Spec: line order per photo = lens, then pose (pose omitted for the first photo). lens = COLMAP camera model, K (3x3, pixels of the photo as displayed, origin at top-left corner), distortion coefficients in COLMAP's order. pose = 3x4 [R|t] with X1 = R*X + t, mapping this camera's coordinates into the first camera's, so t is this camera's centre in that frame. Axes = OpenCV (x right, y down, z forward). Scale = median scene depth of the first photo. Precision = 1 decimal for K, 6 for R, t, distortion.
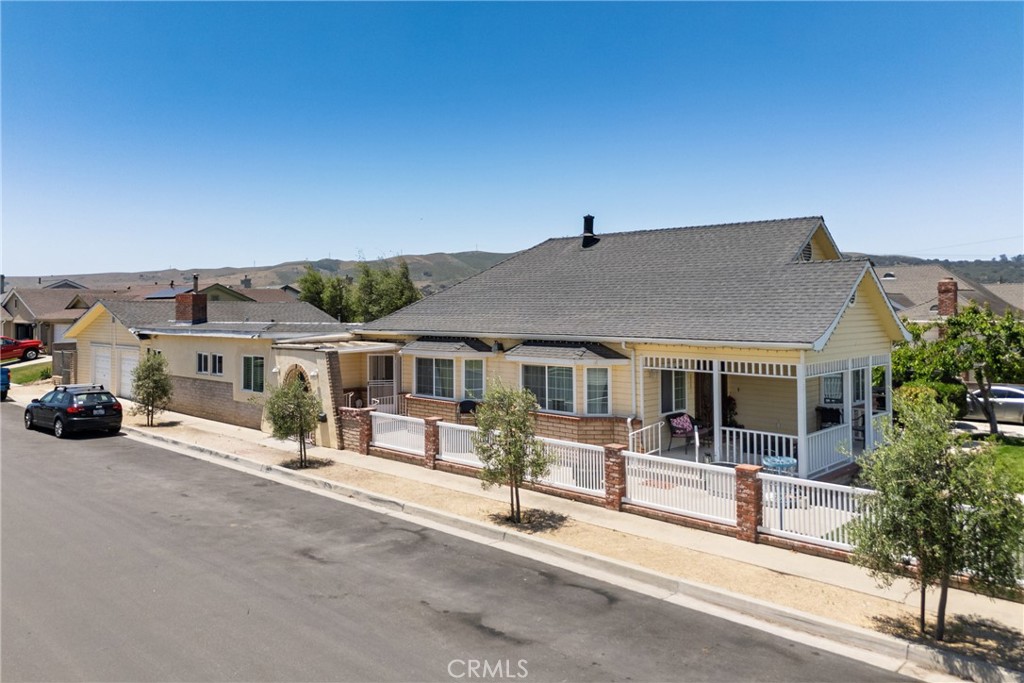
lens RADIAL K [[754.0, 0, 518.6], [0, 754.0, 308.1], [0, 0, 1]] dist [0.049989, -0.027774]
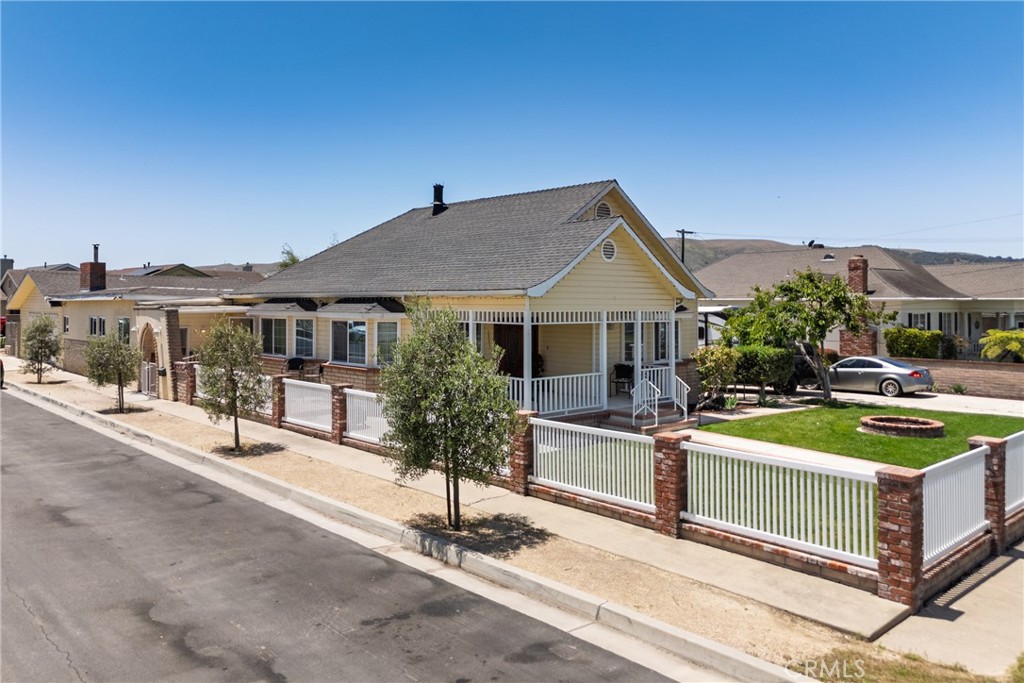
lens RADIAL K [[754.0, 0, 514.4], [0, 754.0, 301.9], [0, 0, 1]] dist [0.049989, -0.027774]
pose [[0.997659, 0.006891, -0.068032, 0.322007], [-0.007153, 0.999968, -0.003602, 0.049119], [0.068005, 0.004080, 0.997677, -0.036321]]
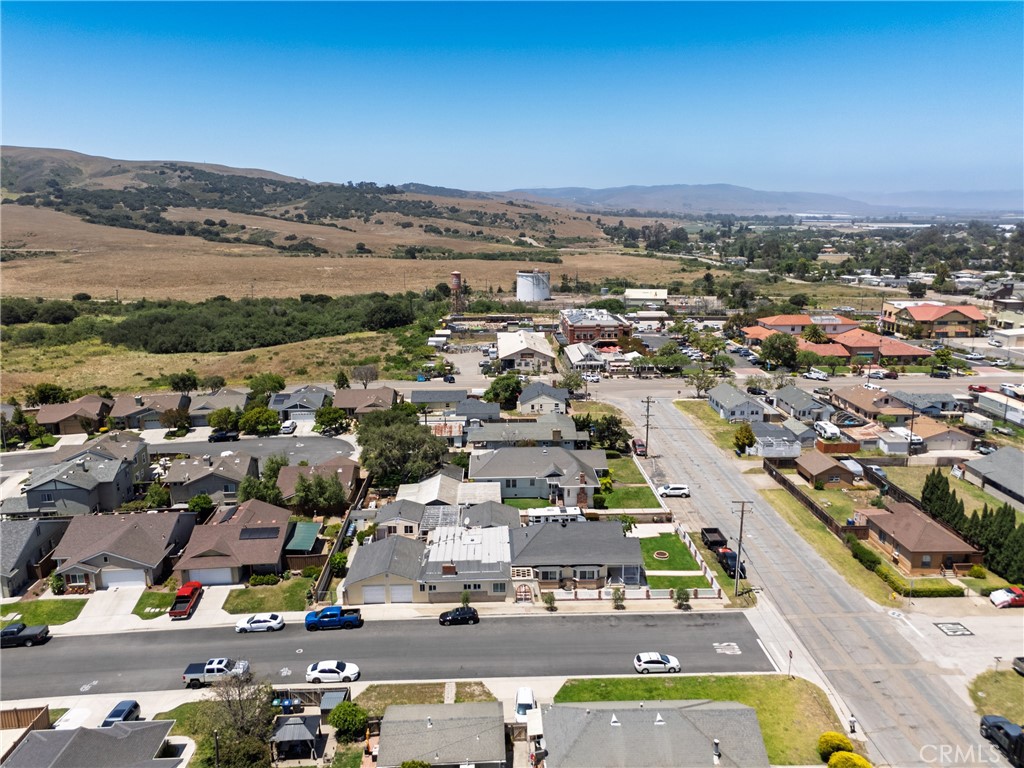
lens RADIAL K [[756.5, 0, 515.4], [0, 756.5, 384.7], [0, 0, 1]] dist [0.069884, -0.065786]
pose [[0.702663, -0.158789, 0.693578, -3.123471], [0.000202, 0.974824, 0.222974, -1.948959], [-0.711523, -0.156536, 0.685005, -1.594571]]
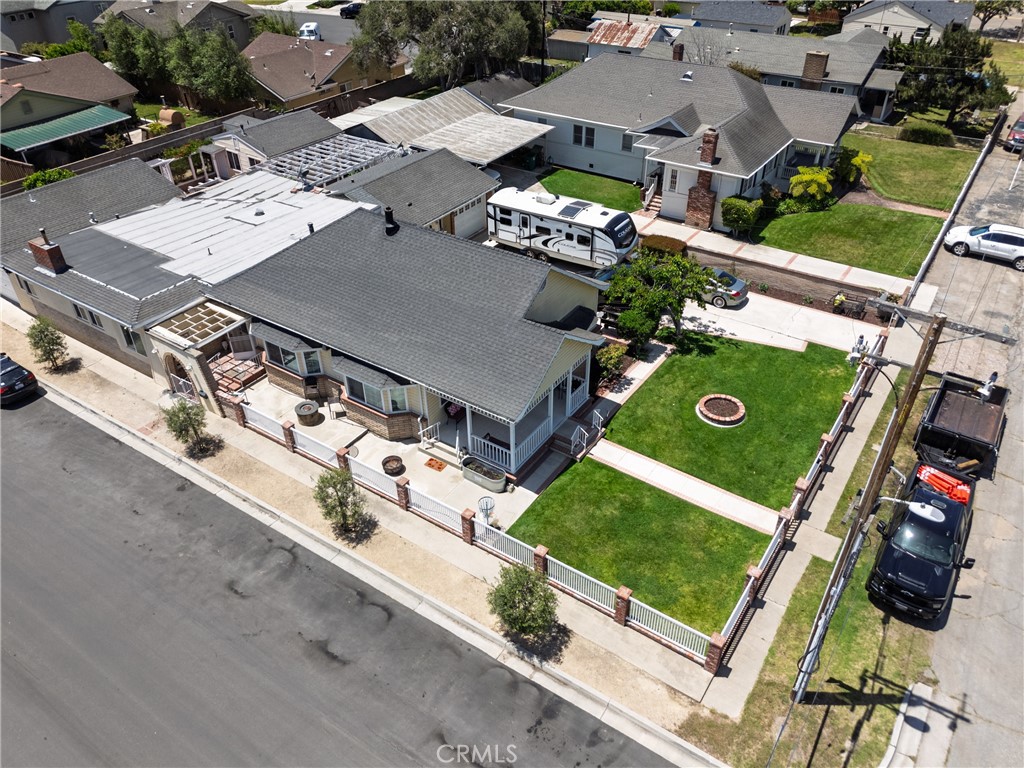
lens RADIAL K [[756.5, 0, 515.9], [0, 756.5, 382.9], [0, 0, 1]] dist [0.069884, -0.065786]
pose [[0.987095, -0.094639, 0.129176, 0.132022], [0.002692, 0.816362, 0.577534, -0.715774], [-0.160111, -0.569733, 0.806082, -0.213815]]
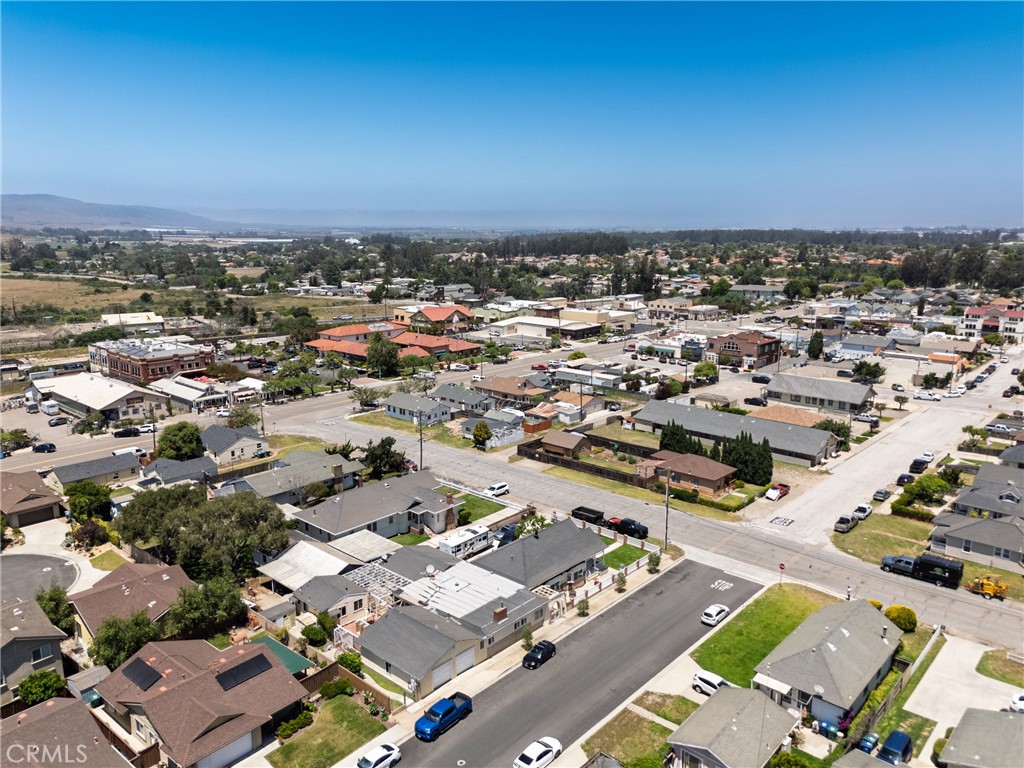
lens RADIAL K [[756.5, 0, 520.8], [0, 756.5, 382.5], [0, 0, 1]] dist [0.069884, -0.065786]
pose [[-0.025714, -0.202109, 0.979025, -4.186593], [0.000109, 0.979349, 0.202179, -1.947729], [-0.999669, 0.005305, -0.025161, 1.397610]]
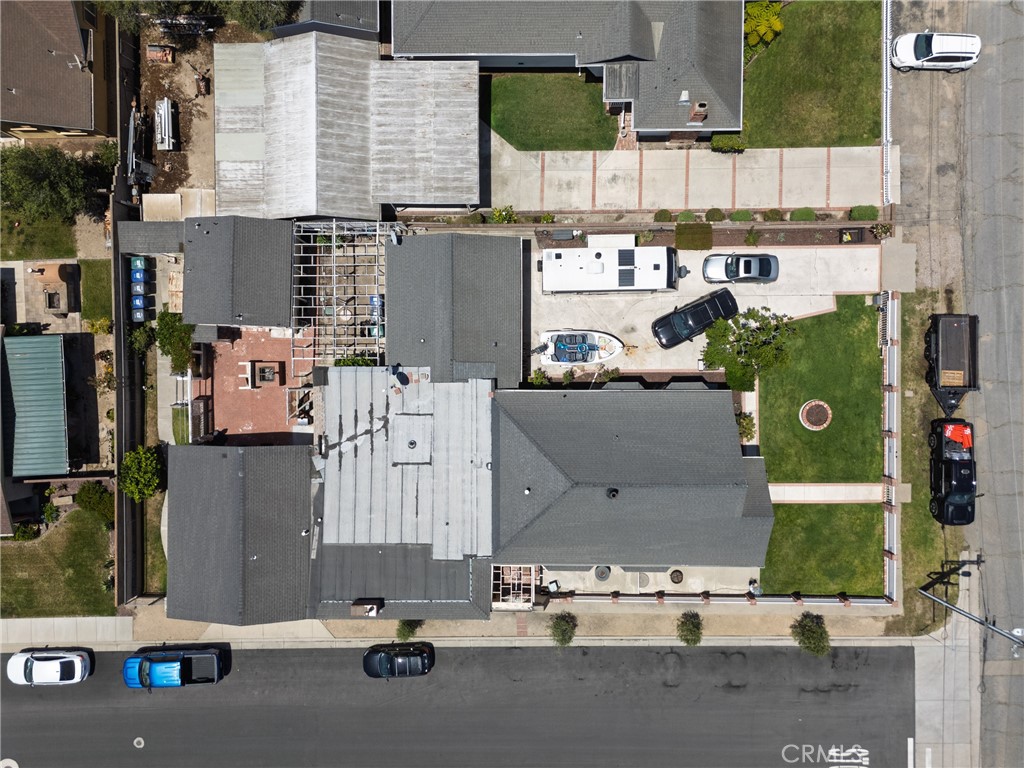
lens RADIAL K [[756.5, 0, 515.9], [0, 756.5, 389.6], [0, 0, 1]] dist [0.069884, -0.065786]
pose [[0.728842, -0.684641, -0.007464, 0.127614], [0.009951, -0.000309, 0.999950, -2.120518], [-0.684609, -0.728880, 0.006587, 1.552532]]
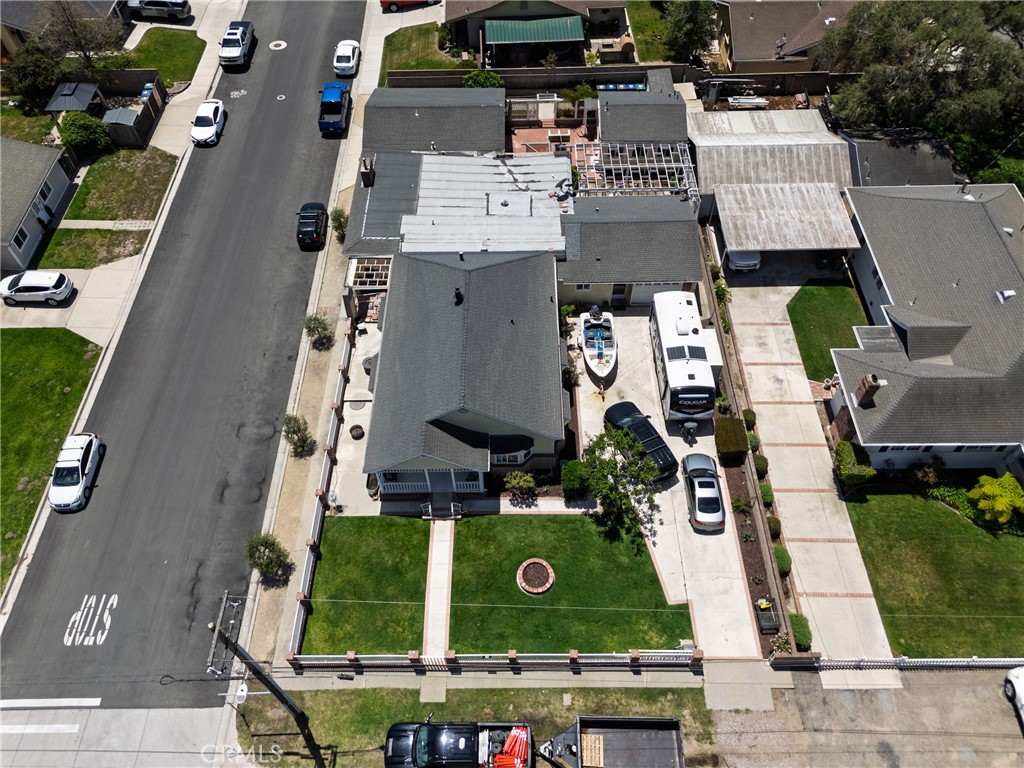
lens RADIAL K [[756.5, 0, 514.8], [0, 756.5, 382.5], [0, 0, 1]] dist [0.069884, -0.065786]
pose [[0.686261, 0.578381, -0.441046, 1.225763], [0.007291, 0.600868, 0.799315, -1.578078], [0.727319, -0.551754, 0.408135, 0.359824]]
